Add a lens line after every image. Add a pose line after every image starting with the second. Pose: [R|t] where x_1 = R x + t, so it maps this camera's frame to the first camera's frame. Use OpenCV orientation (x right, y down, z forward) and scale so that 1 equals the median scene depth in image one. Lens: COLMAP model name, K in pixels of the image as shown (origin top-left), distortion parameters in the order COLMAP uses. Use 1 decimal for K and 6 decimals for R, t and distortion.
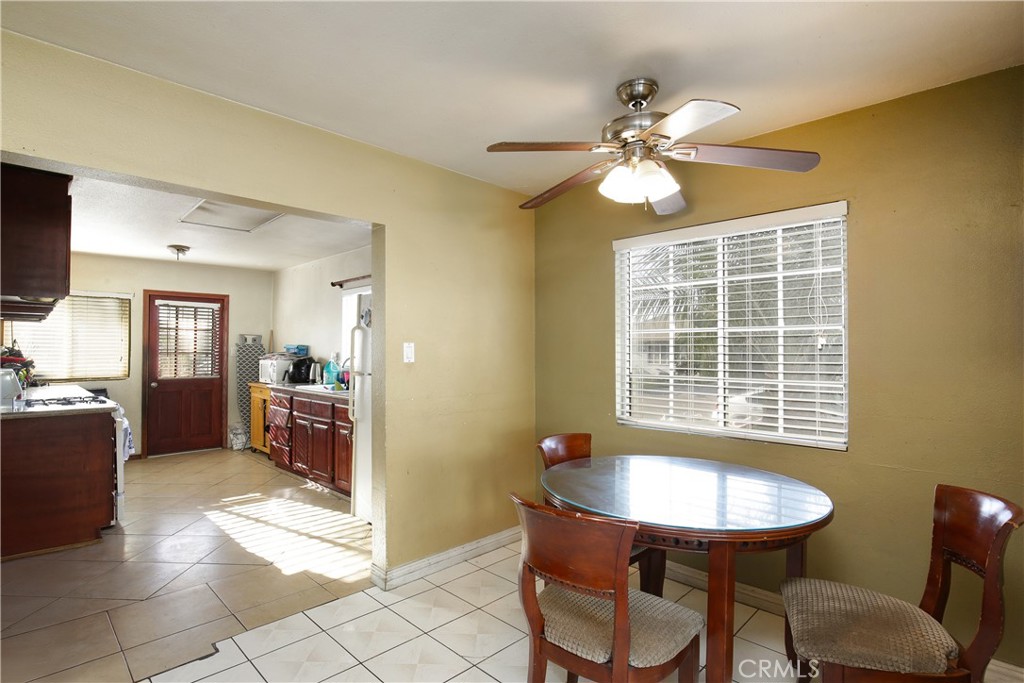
lens RADIAL K [[471.2, 0, 502.4], [0, 471.2, 337.6], [0, 0, 1]] dist [-0.001611, -0.000097]
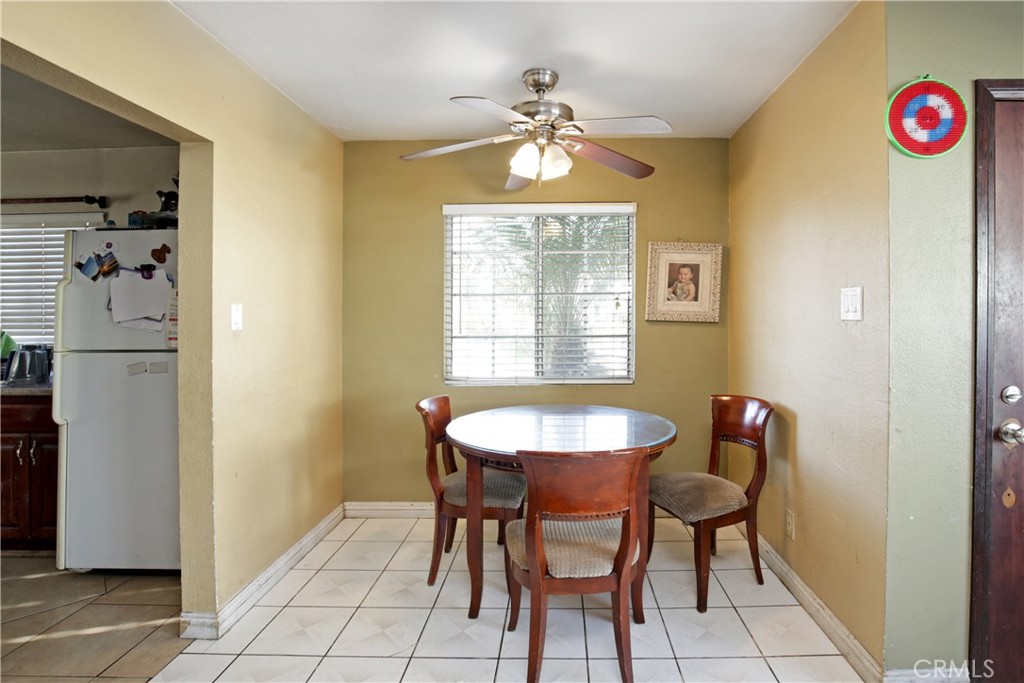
lens RADIAL K [[483.8, 0, 516.2], [0, 483.8, 309.2], [0, 0, 1]] dist [-0.000860, 0.000112]
pose [[0.756195, -0.001374, 0.654344, -0.201356], [-0.008282, 0.999898, 0.011671, 0.003563], [-0.654293, -0.014245, 0.756107, 0.065028]]
